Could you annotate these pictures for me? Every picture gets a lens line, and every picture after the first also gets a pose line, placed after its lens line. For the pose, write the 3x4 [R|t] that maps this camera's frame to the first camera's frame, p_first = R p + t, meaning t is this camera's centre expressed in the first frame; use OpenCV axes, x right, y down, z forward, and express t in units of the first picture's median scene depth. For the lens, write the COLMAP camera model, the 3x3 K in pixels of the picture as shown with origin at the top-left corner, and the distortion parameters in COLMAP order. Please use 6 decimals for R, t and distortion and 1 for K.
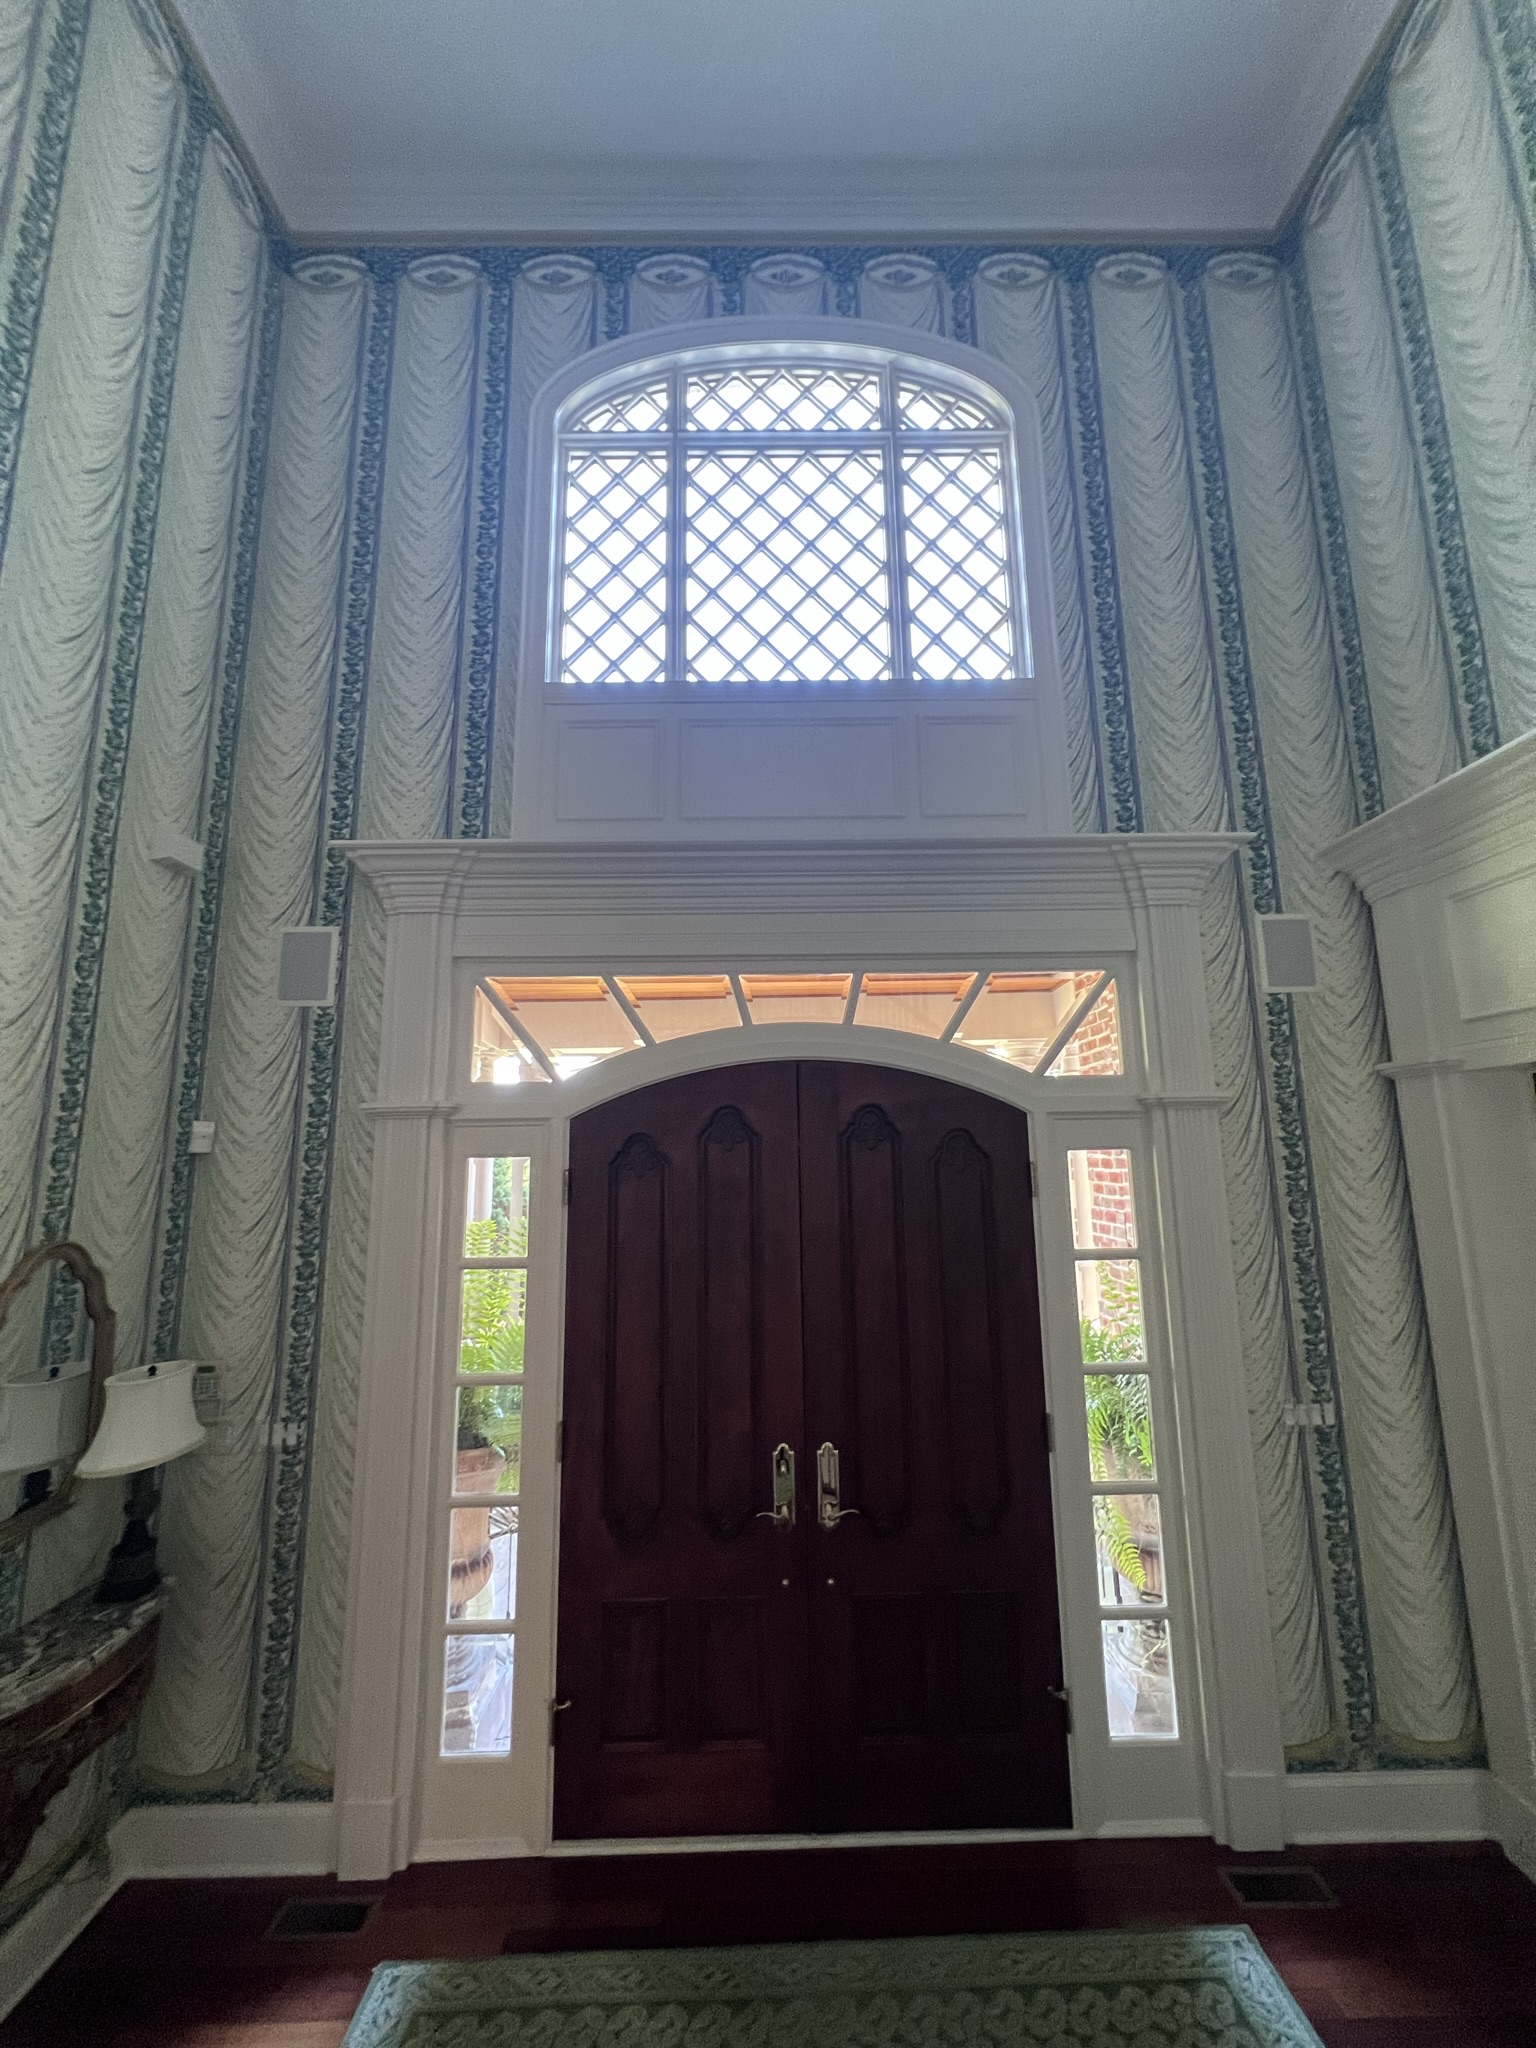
lens RADIAL K [[820.9, 0, 767.8], [0, 820.9, 1022.3], [0, 0, 1]] dist [-0.000281, 0.000020]
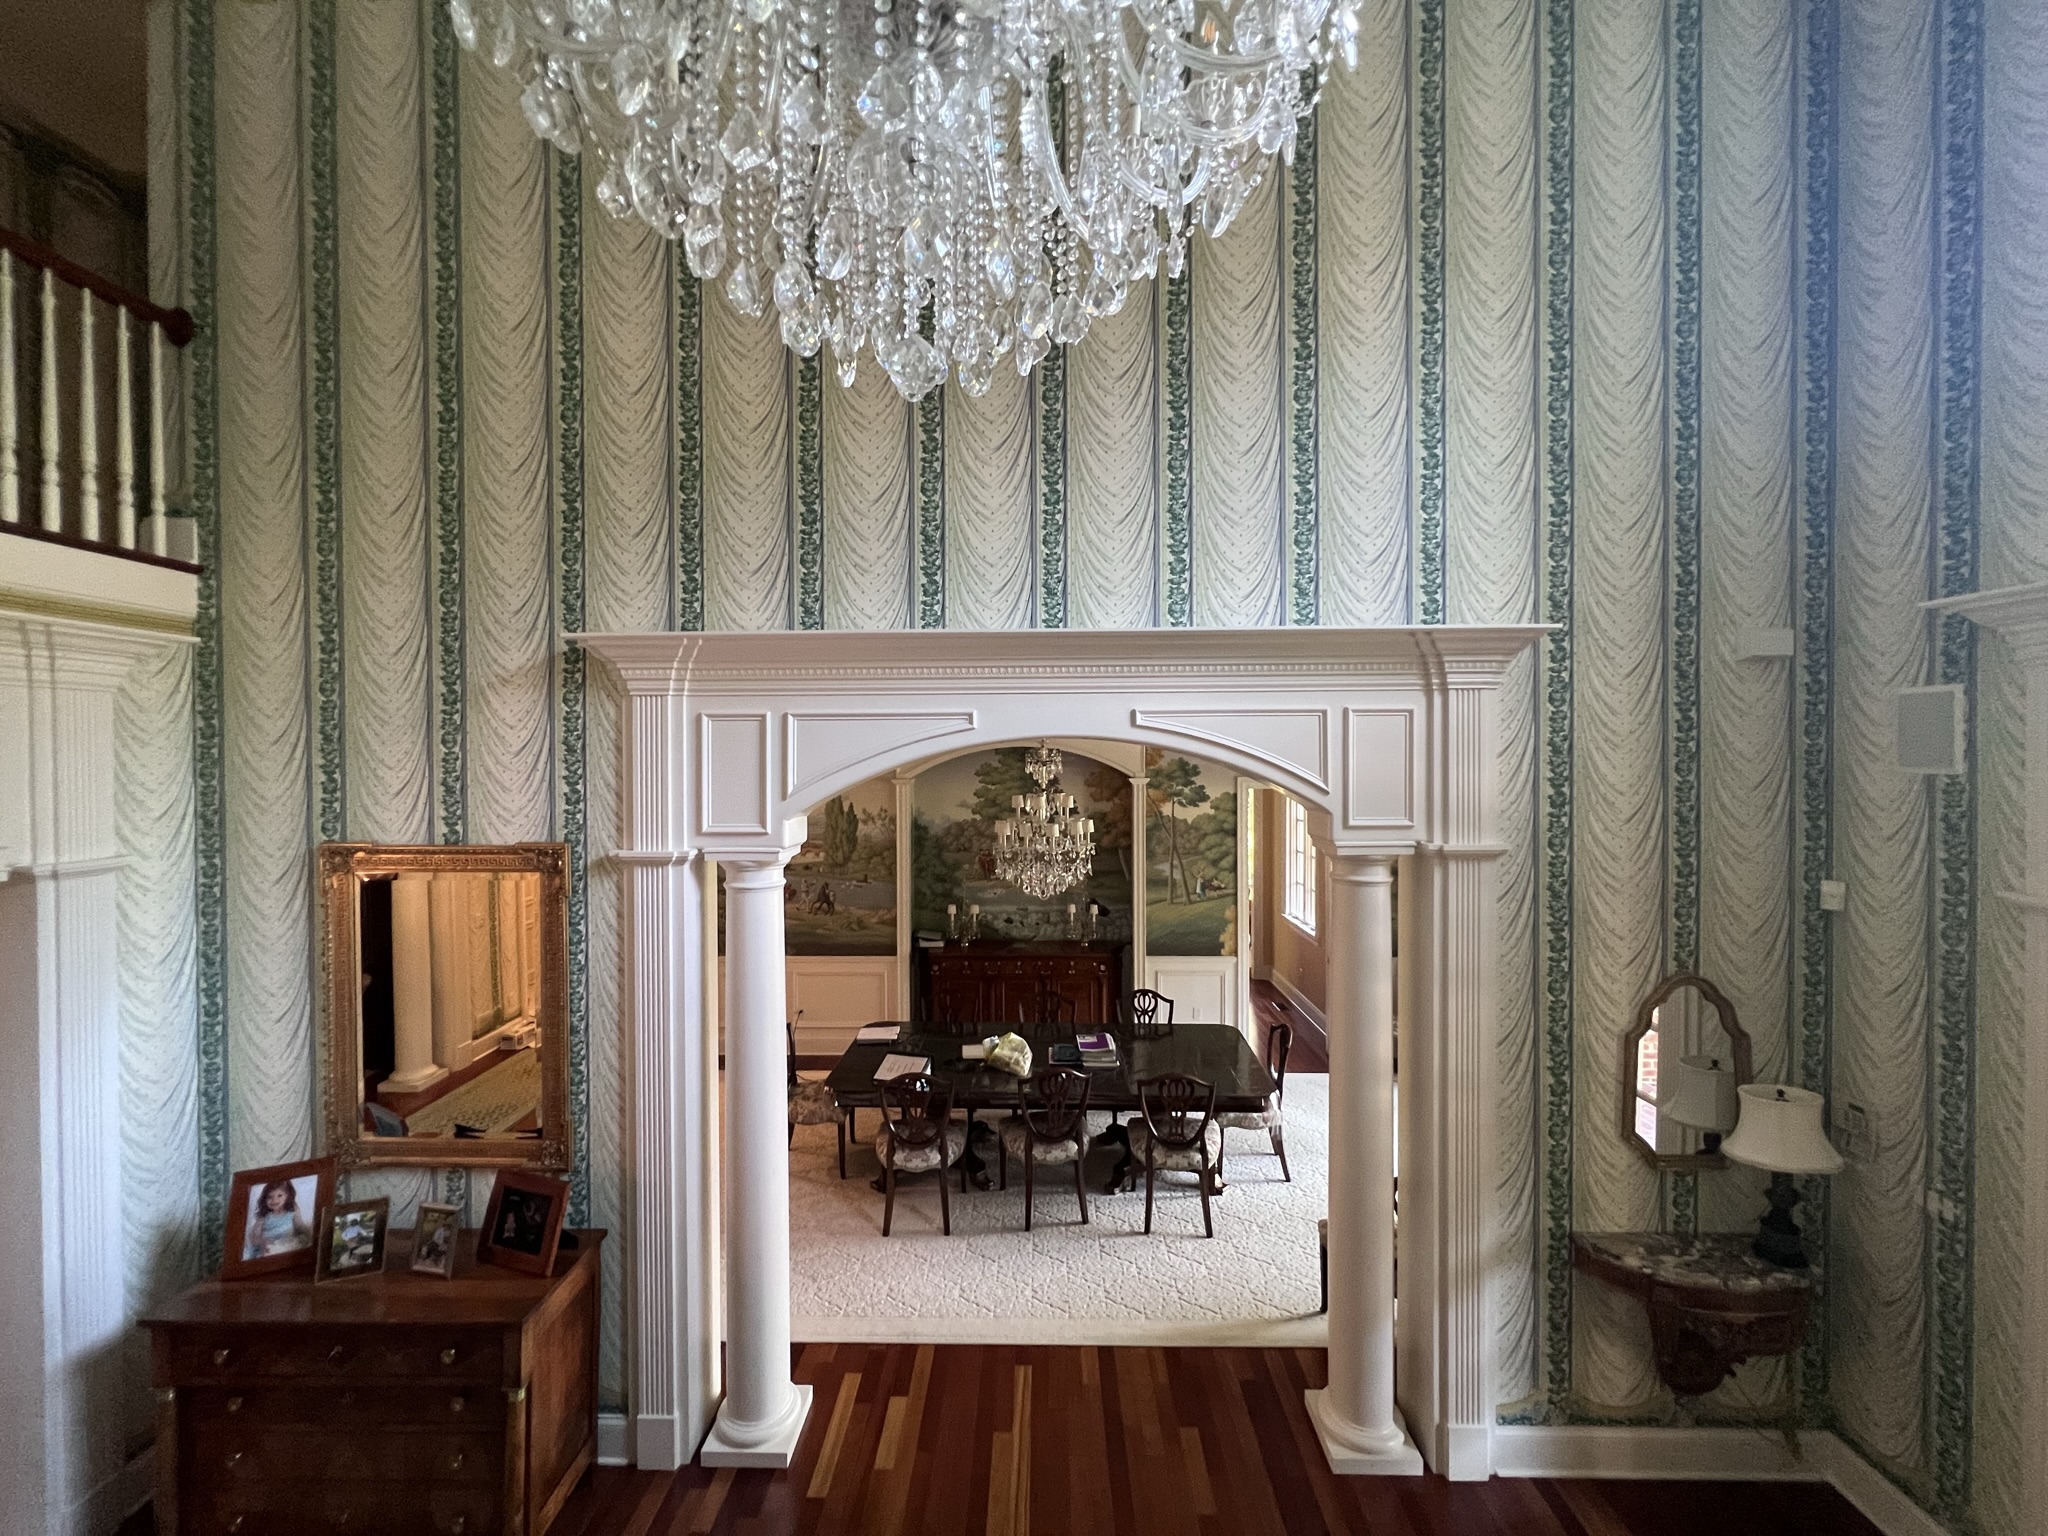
lens RADIAL K [[820.9, 0, 1023.8], [0, 820.9, 763.9], [0, 0, 1]] dist [-0.000281, 0.000020]
pose [[-0.027251, 0.024857, -0.999320, 0.437361], [0.169833, 0.985272, 0.019876, -0.245424], [0.985096, -0.169176, -0.031071, 0.012358]]
